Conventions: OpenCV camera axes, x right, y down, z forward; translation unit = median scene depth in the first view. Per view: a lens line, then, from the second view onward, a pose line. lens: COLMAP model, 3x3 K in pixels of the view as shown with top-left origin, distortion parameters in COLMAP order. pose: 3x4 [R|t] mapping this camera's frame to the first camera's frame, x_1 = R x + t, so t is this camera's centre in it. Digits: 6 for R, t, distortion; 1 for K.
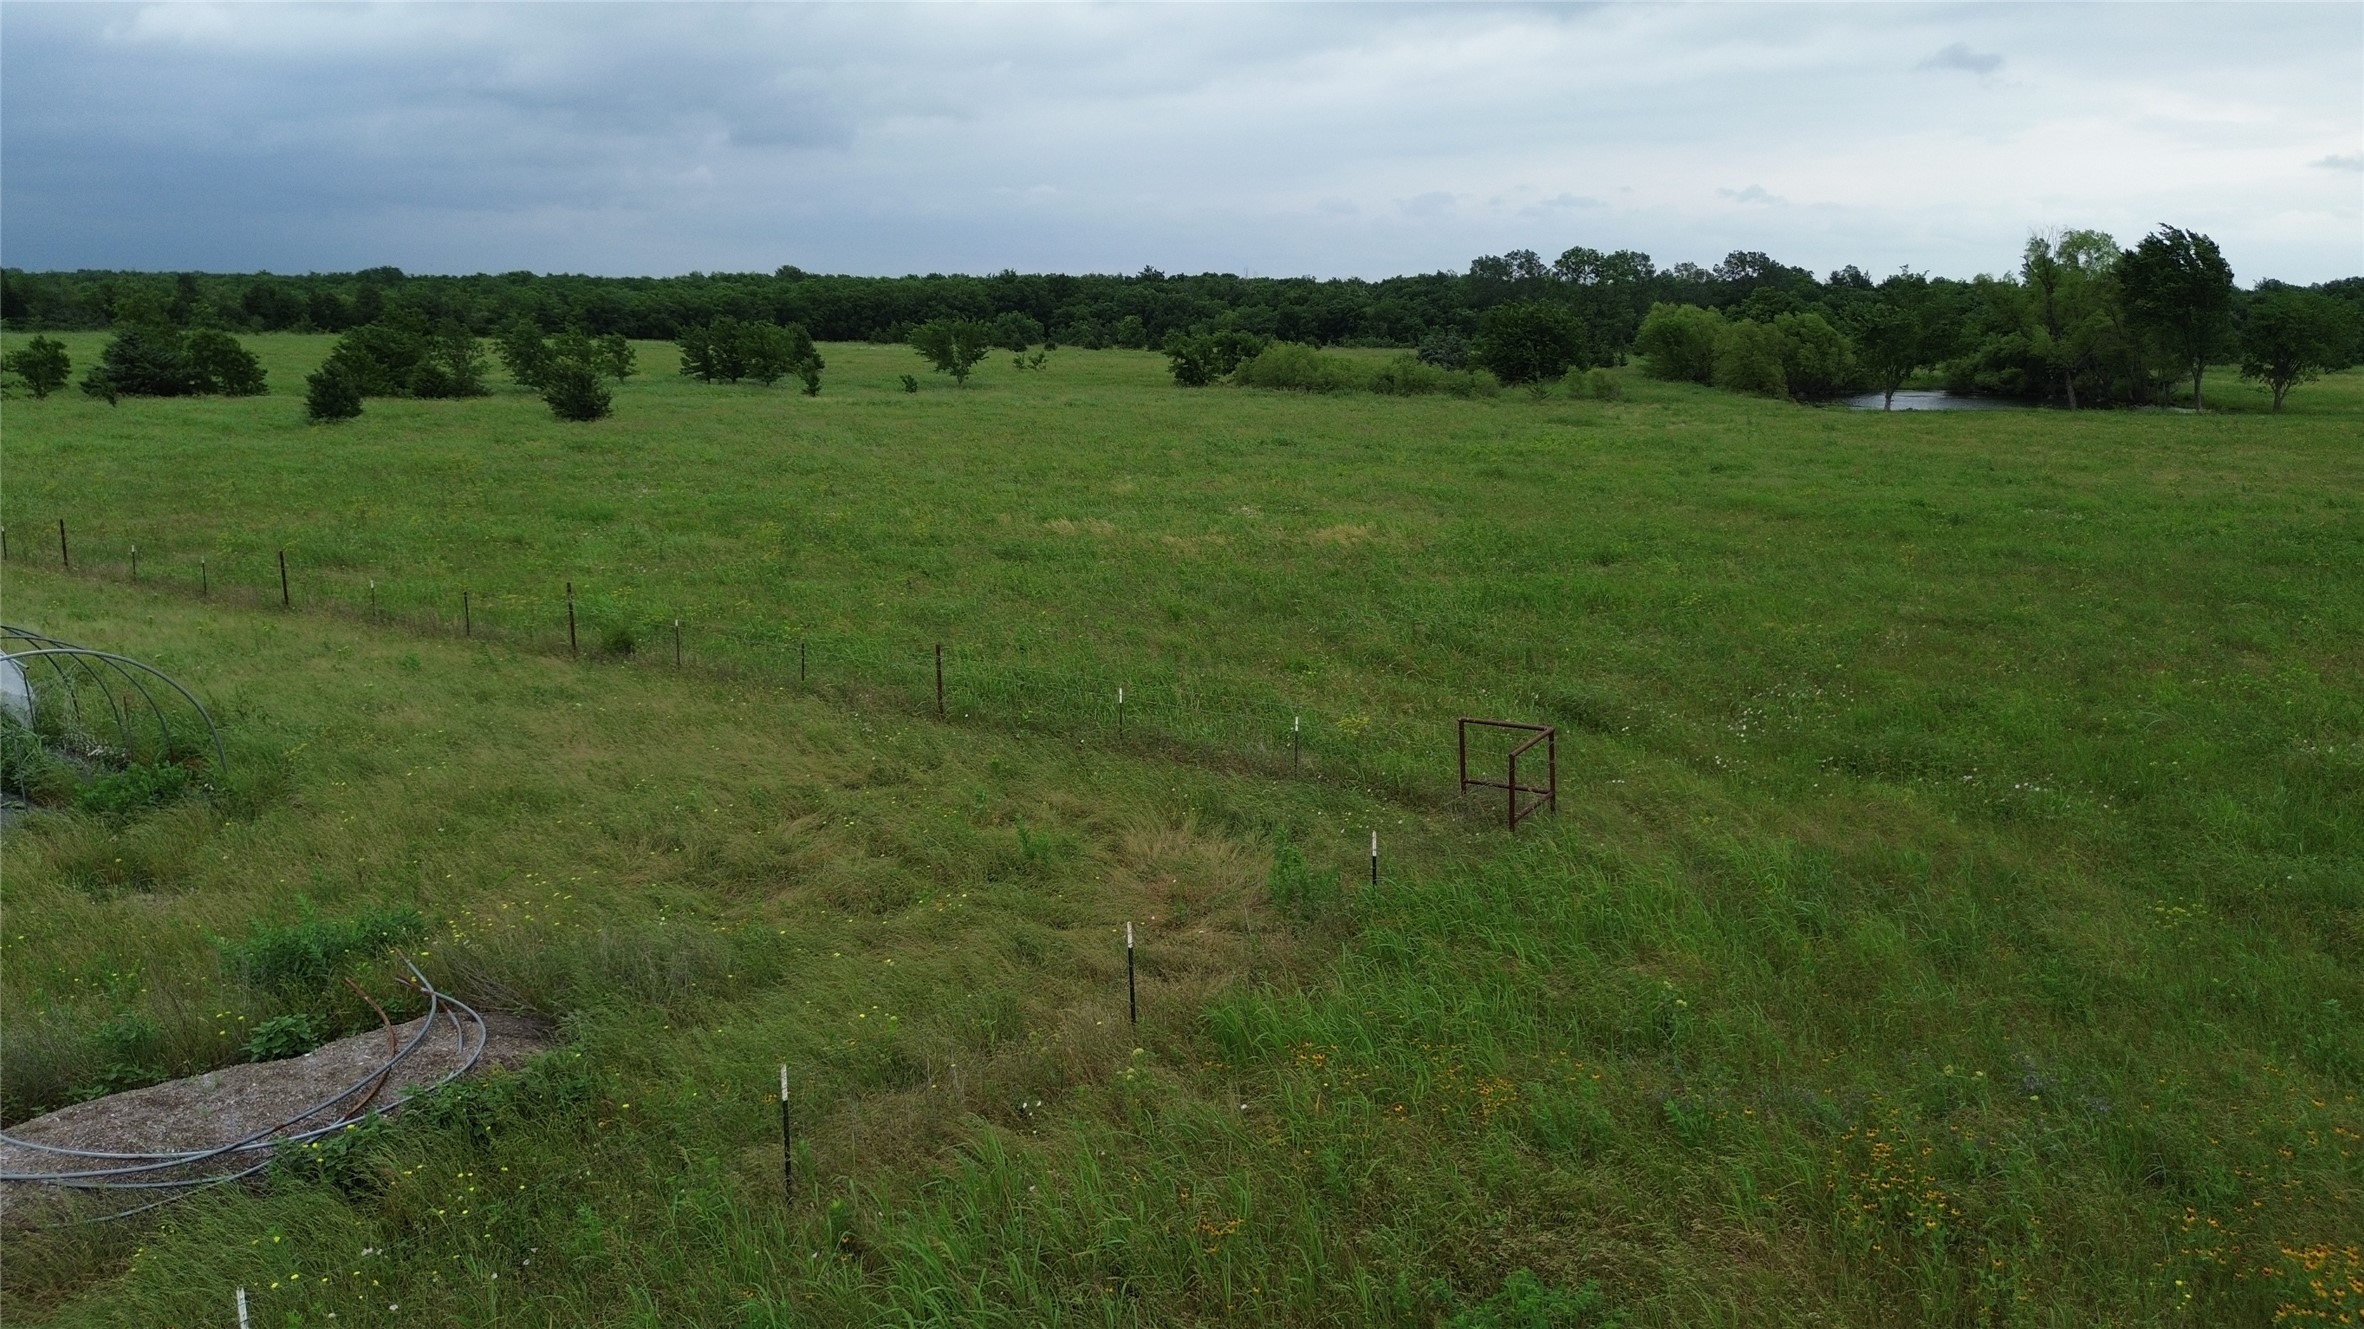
lens RADIAL K [[1665.1, 0, 1186.1], [0, 1665.1, 686.0], [0, 0, 1]] dist [0.080457, -0.089450]
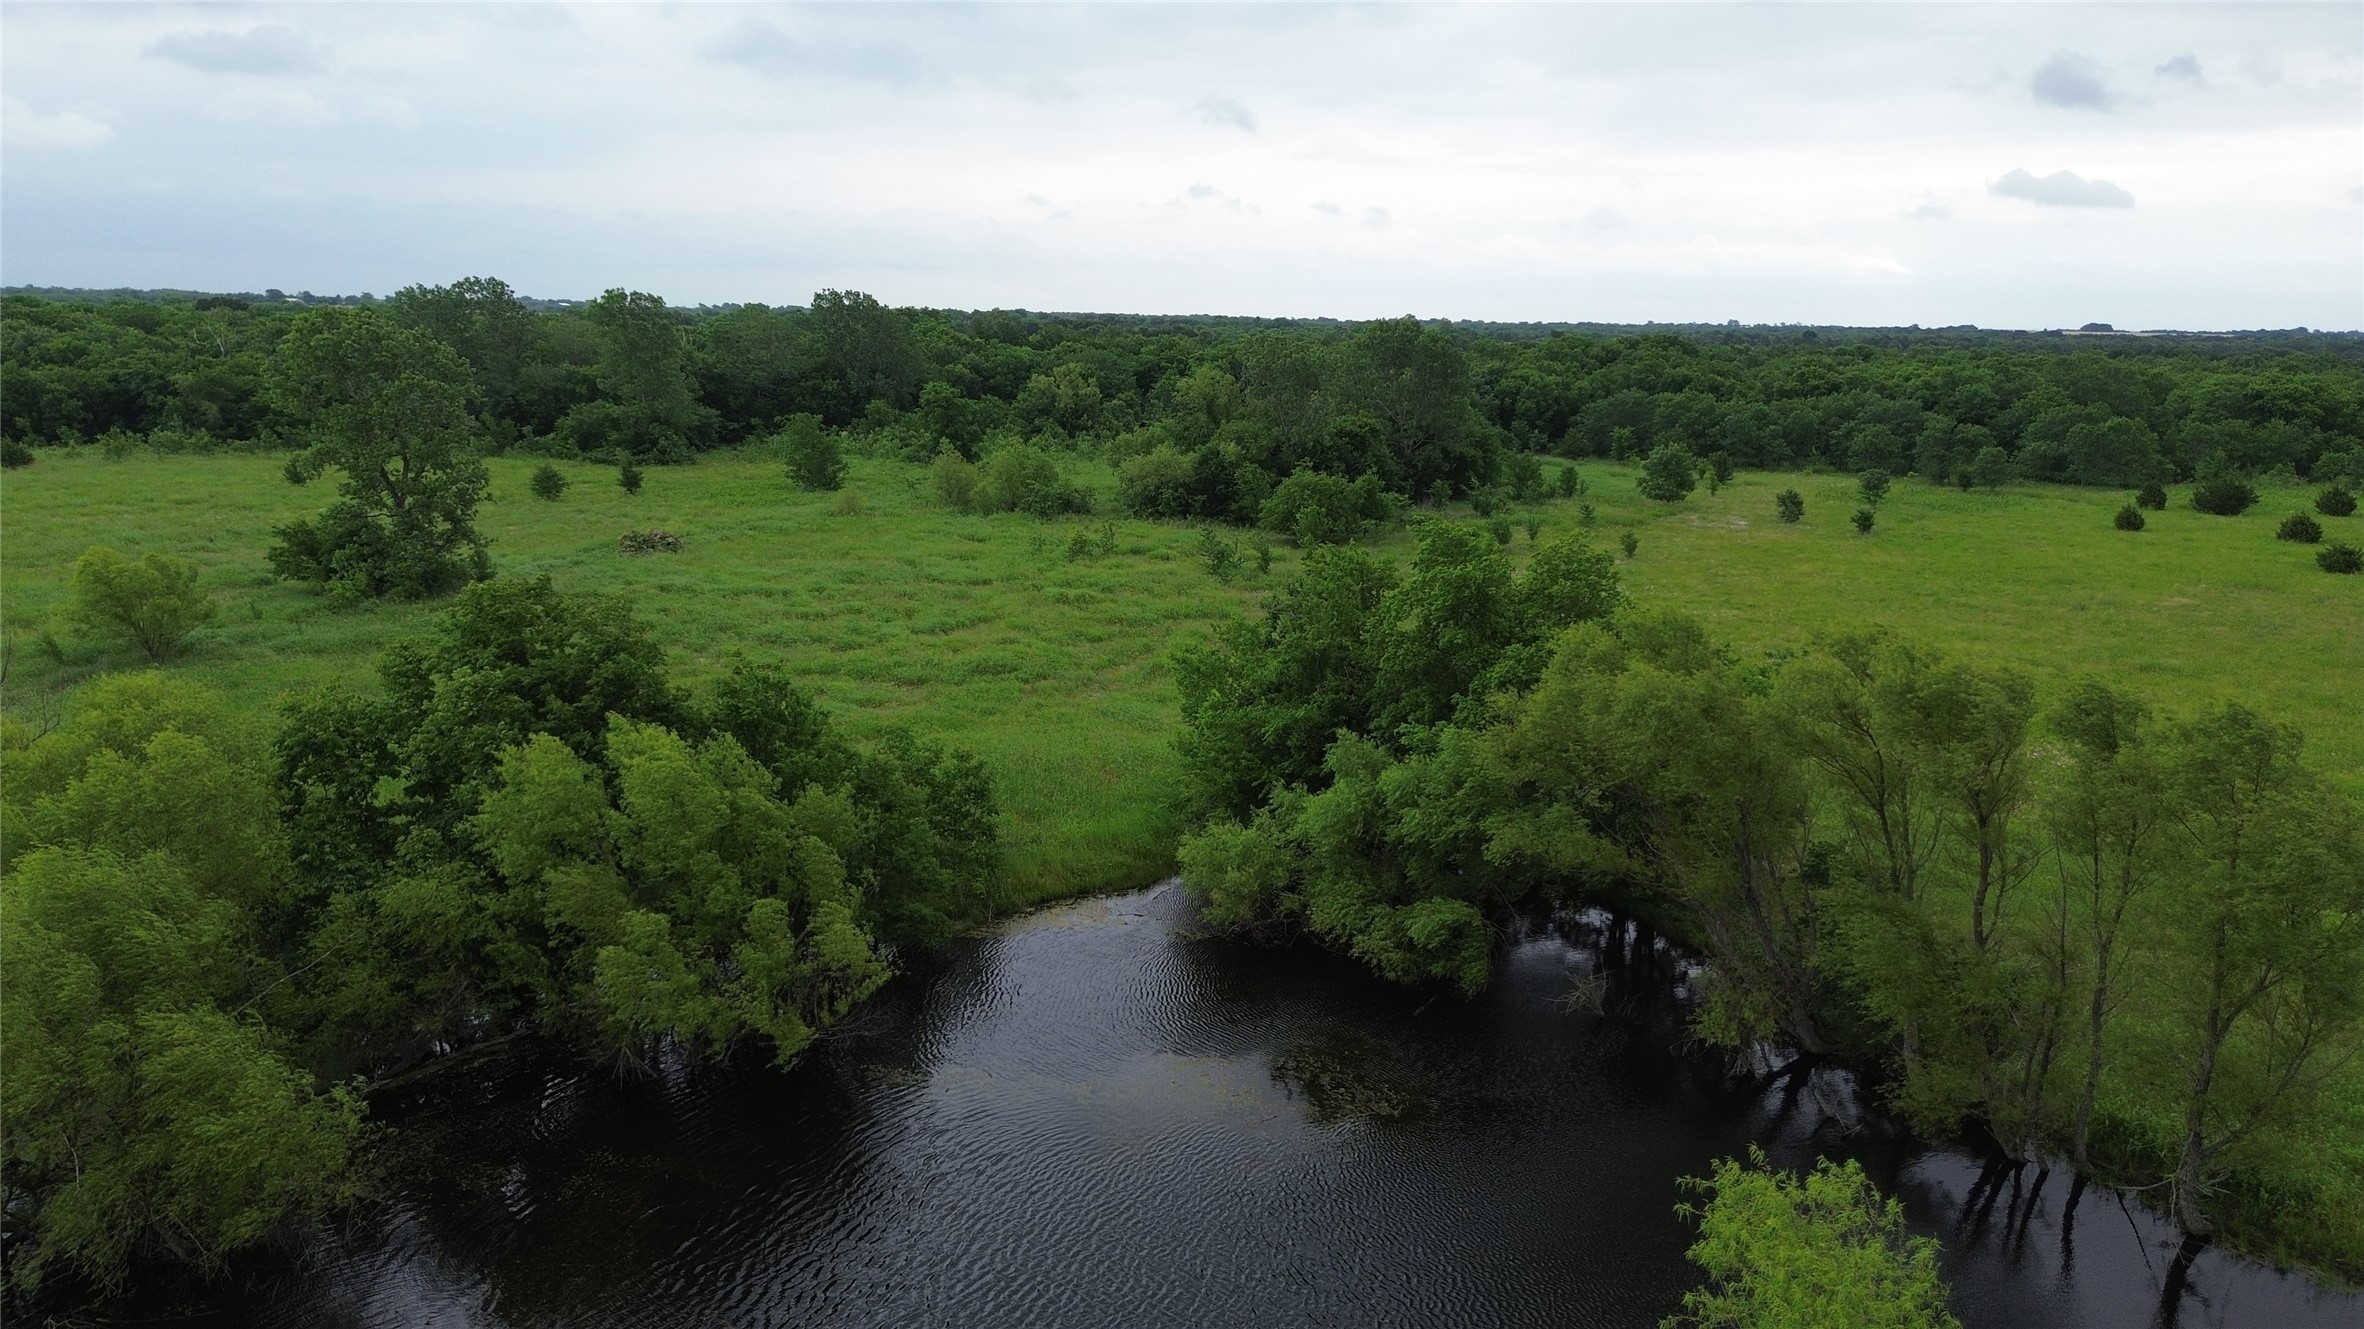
lens RADIAL K [[1665.1, 0, 1181.9], [0, 1665.1, 690.4], [0, 0, 1]] dist [0.080457, -0.089450]
pose [[0.897950, -0.087662, 0.431279, 0.338396], [0.087481, 0.995959, 0.020300, -0.227119], [-0.431315, 0.019500, 0.901990, 0.771505]]
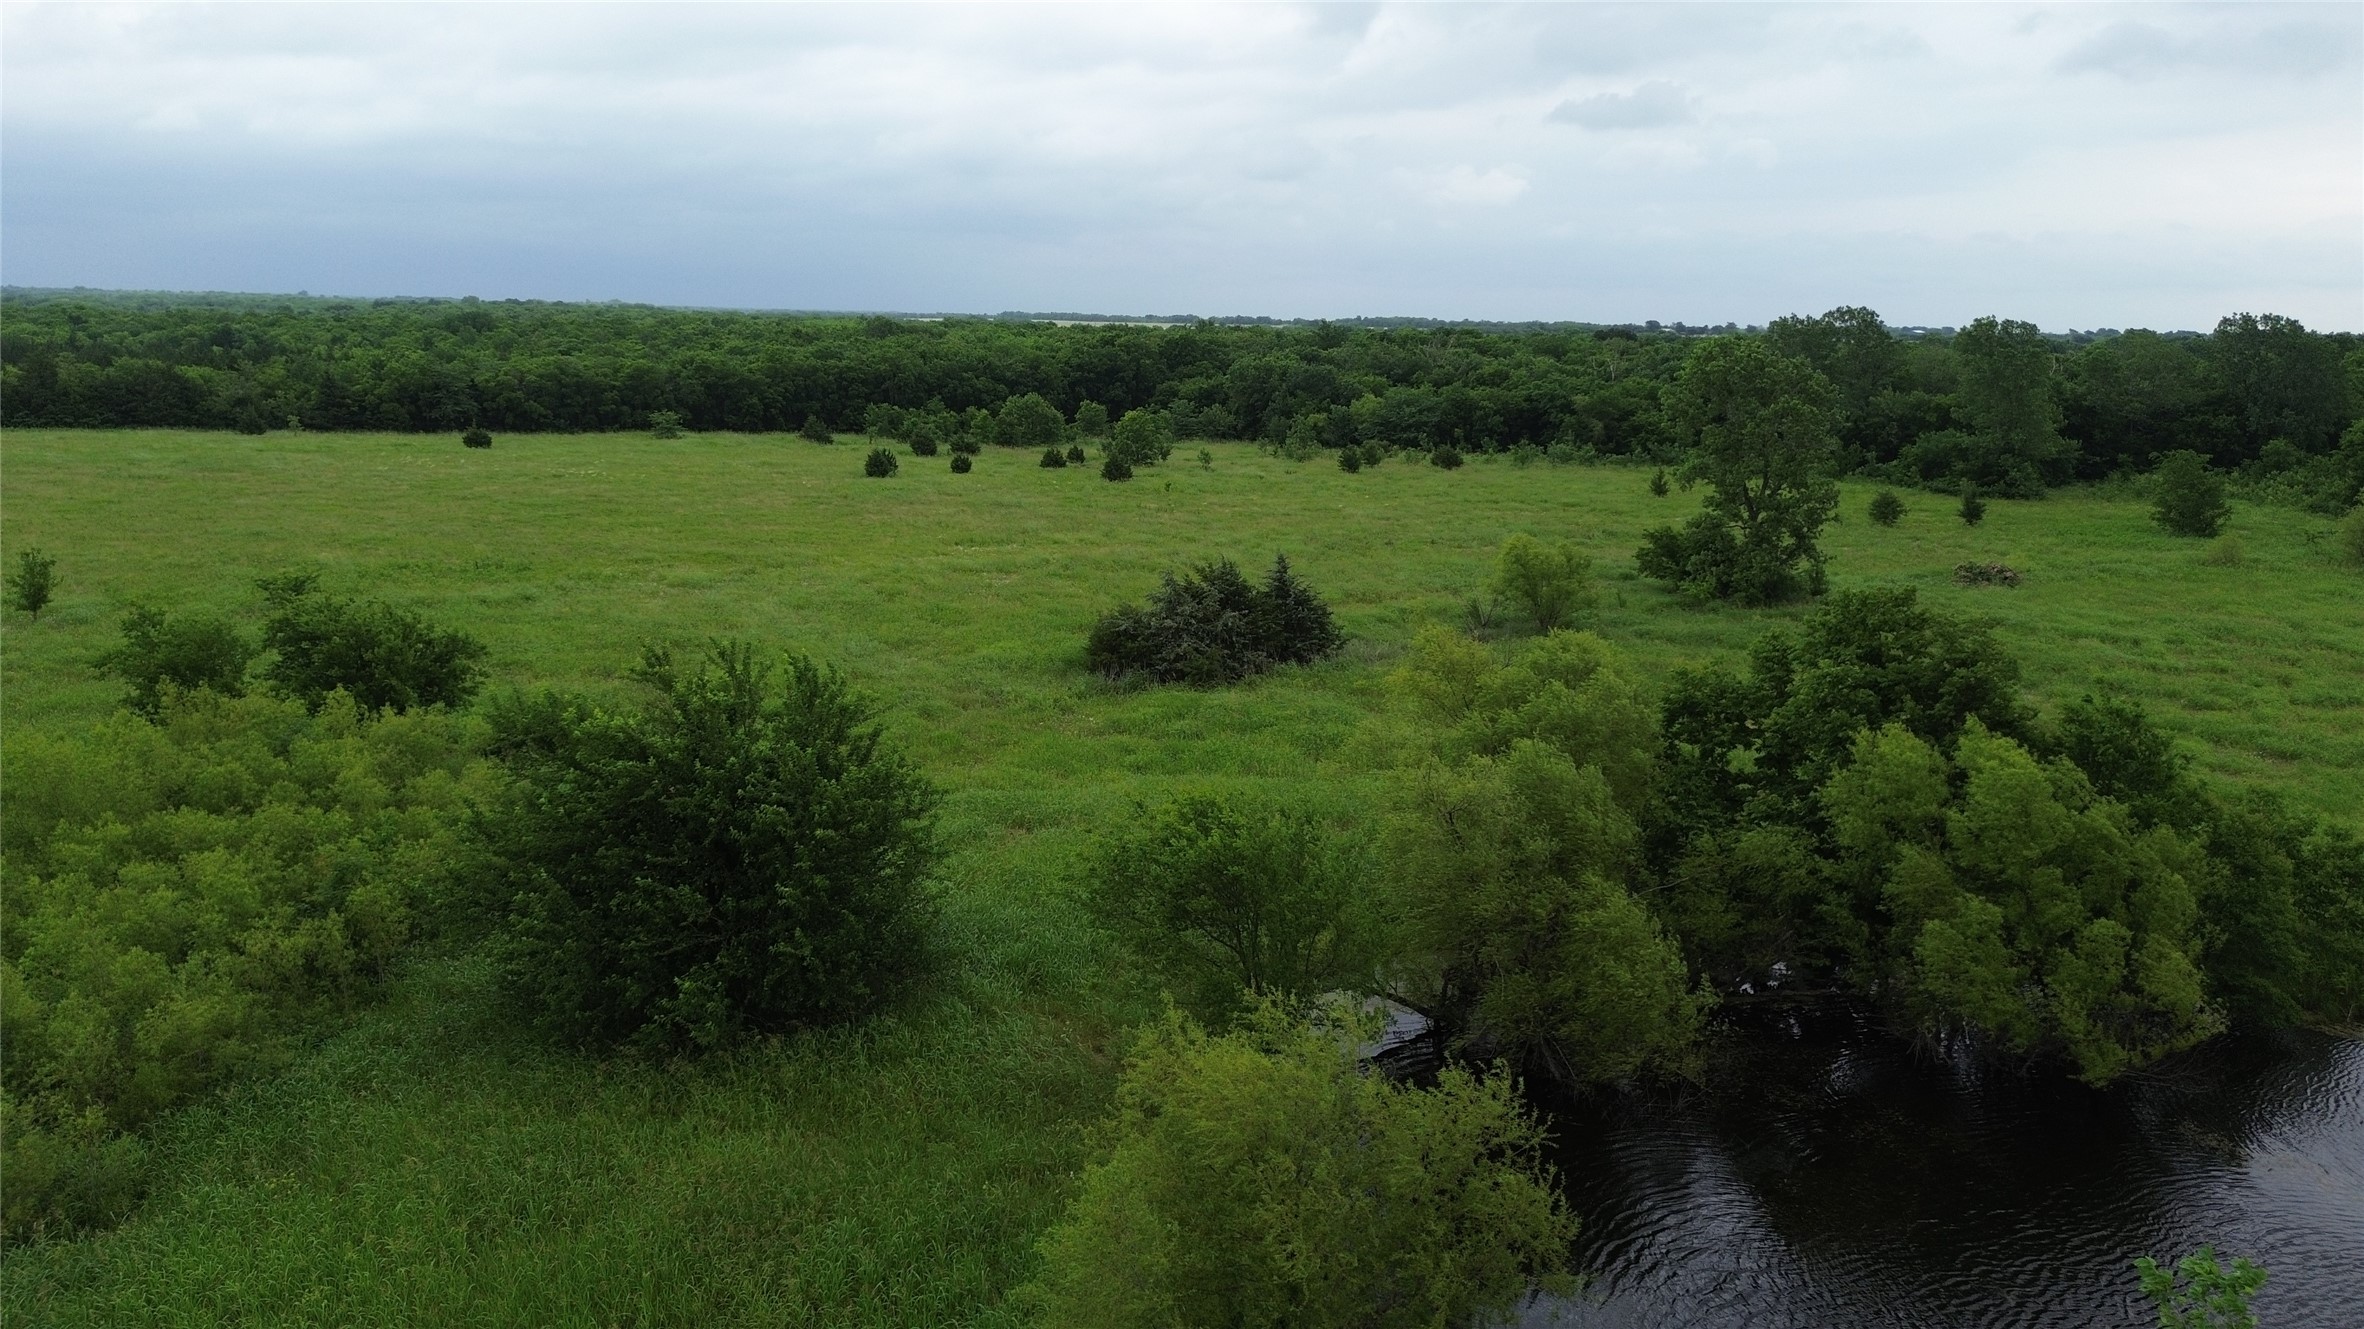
lens RADIAL K [[1665.1, 0, 1184.9], [0, 1665.1, 688.5], [0, 0, 1]] dist [0.080457, -0.089450]
pose [[0.958220, 0.072889, -0.276588, 0.326383], [-0.076046, 0.997104, -0.000689, -0.221919], [0.275737, 0.021694, 0.960988, 0.745362]]
